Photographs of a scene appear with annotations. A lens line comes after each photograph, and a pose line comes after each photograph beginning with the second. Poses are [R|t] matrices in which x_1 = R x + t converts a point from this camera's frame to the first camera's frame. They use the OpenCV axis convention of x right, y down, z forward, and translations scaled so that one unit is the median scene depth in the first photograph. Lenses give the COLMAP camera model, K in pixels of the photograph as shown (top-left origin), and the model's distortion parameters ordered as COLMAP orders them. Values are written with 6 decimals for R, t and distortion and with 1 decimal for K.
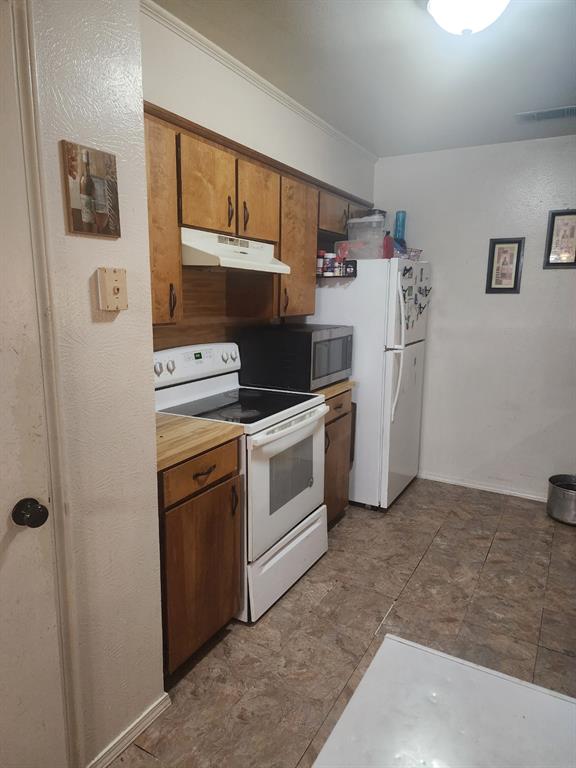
lens RADIAL K [[510.4, 0, 292.5], [0, 510.4, 388.4], [0, 0, 1]] dist [0.040434, -0.041951]
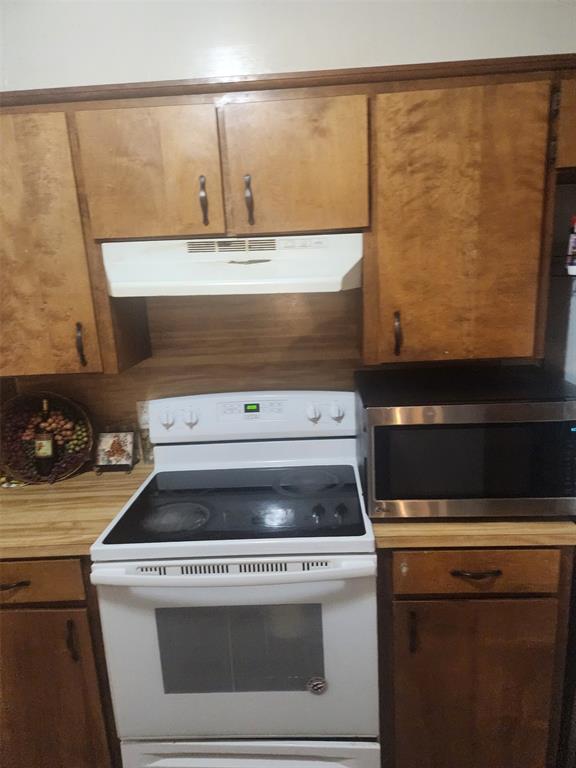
lens RADIAL K [[510.4, 0, 287.2], [0, 510.4, 378.7], [0, 0, 1]] dist [0.040434, -0.041951]
pose [[0.441618, 0.163032, -0.882267, 0.491752], [-0.114212, 0.985567, 0.124952, -0.215689], [0.889904, 0.045584, 0.453864, 0.797102]]
